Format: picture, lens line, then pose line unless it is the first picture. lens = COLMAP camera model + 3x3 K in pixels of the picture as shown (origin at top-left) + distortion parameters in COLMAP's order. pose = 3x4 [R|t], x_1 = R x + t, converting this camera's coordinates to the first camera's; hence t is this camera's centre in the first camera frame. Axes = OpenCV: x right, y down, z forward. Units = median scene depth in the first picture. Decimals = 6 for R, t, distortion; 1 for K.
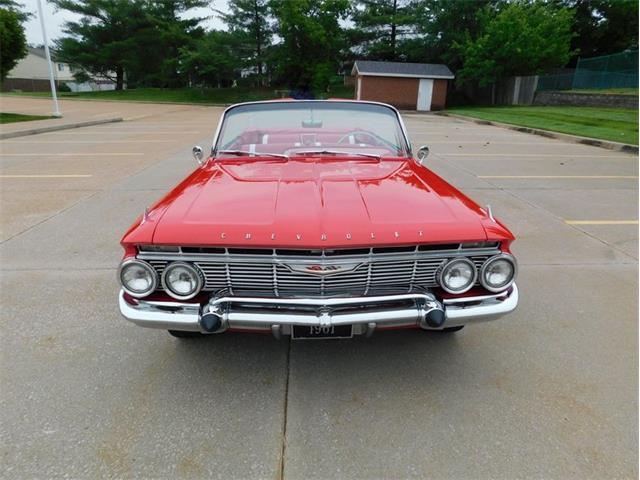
lens RADIAL K [[429.5, 0, 321.1], [0, 429.5, 237.6], [0, 0, 1]] dist [-0.071501, 0.061551]
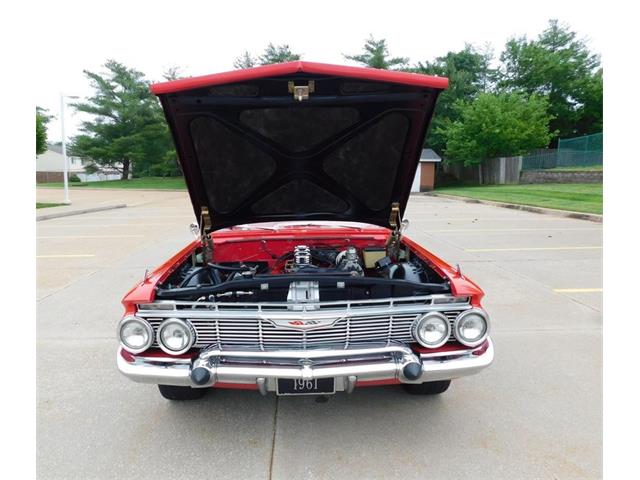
lens RADIAL K [[429.0, 0, 297.1], [0, 429.0, 234.5], [0, 0, 1]] dist [-0.071554, 0.061697]
pose [[0.998880, -0.019089, -0.043282, 0.004300], [0.010217, 0.980427, -0.196619, 0.007455], [0.046189, 0.195957, 0.979524, -0.011878]]
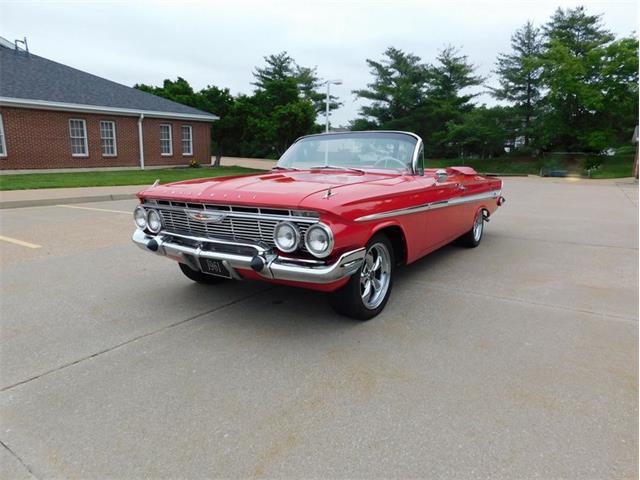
lens RADIAL K [[423.4, 0, 320.9], [0, 423.4, 237.9], [0, 0, 1]] dist [-0.070609, 0.060630]
pose [[0.810019, 0.101521, -0.577548, 0.138448], [-0.191971, 0.976537, -0.097587, 0.023984], [0.554090, 0.189920, 0.810503, 0.005525]]
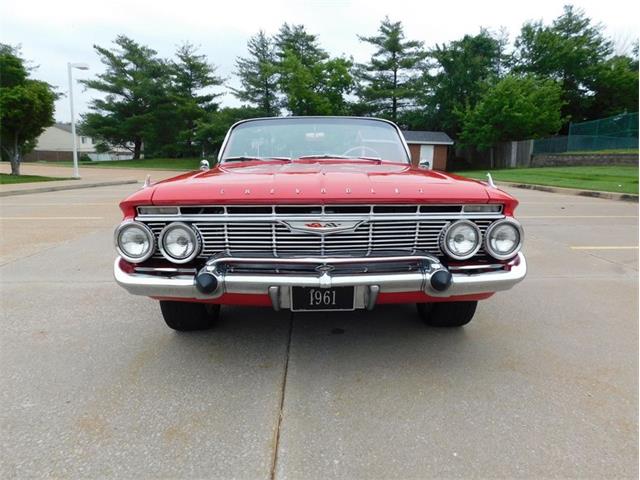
lens RADIAL K [[423.4, 0, 320.9], [0, 423.4, 237.9], [0, 0, 1]] dist [-0.070609, 0.060630]
pose [[0.999869, -0.003642, -0.015768, 0.001757], [0.001134, 0.987720, -0.156230, 0.028832], [0.016143, 0.156192, 0.987595, 0.005950]]
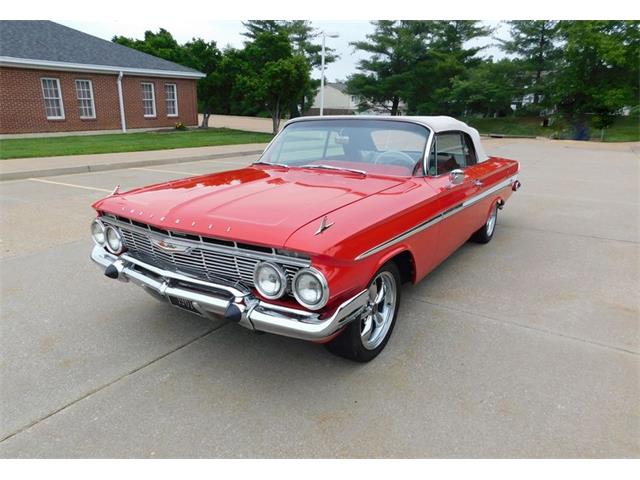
lens RADIAL K [[435.4, 0, 313.2], [0, 435.4, 244.4], [0, 0, 1]] dist [-0.071960, 0.064796]
pose [[0.806665, 0.165867, -0.567256, 0.119824], [-0.196176, 0.980538, 0.007740, -0.002743], [0.557500, 0.105038, 0.823505, 0.024867]]
